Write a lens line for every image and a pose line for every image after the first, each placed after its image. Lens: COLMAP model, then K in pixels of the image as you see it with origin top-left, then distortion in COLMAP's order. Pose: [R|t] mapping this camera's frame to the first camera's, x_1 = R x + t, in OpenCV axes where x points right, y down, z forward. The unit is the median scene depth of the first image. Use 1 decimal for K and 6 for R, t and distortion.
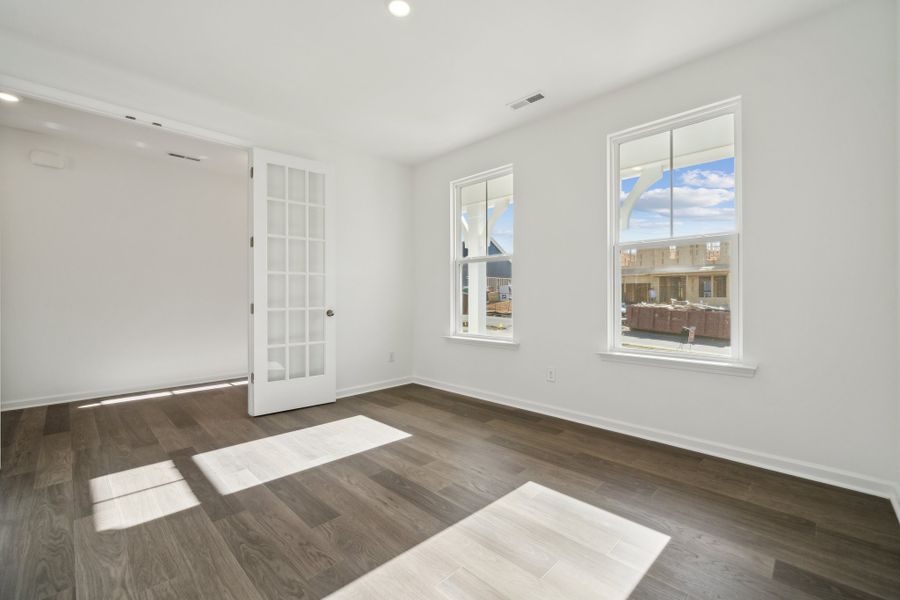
lens RADIAL K [[375.6, 0, 450.8], [0, 375.6, 293.6], [0, 0, 1]] dist [0.001251, 0.000100]
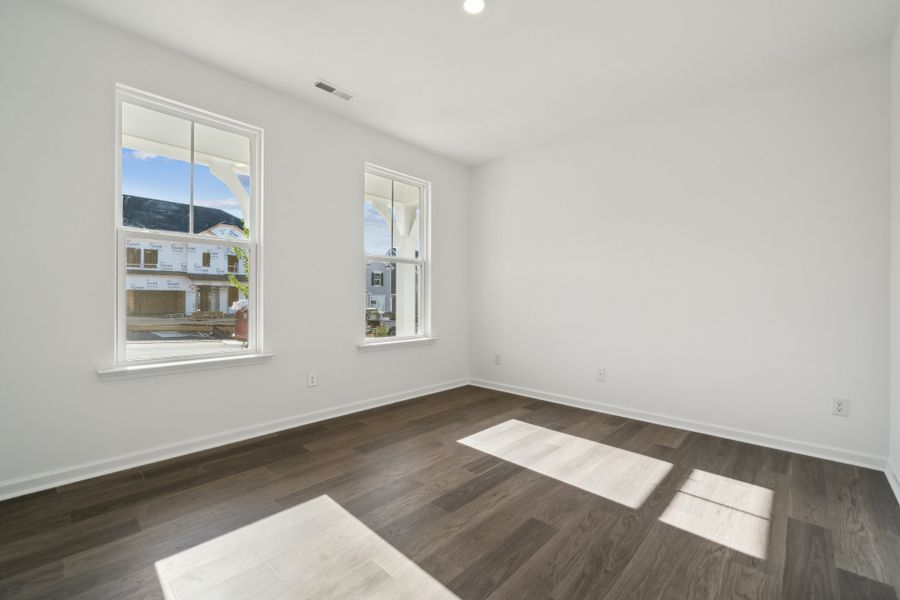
lens RADIAL K [[375.6, 0, 450.3], [0, 375.6, 305.7], [0, 0, 1]] dist [0.001251, 0.000100]
pose [[-0.015544, -0.014856, 0.999769, -1.095764], [-0.016551, 0.999756, 0.014598, 0.012024], [-0.999742, -0.016320, -0.015786, 1.060373]]
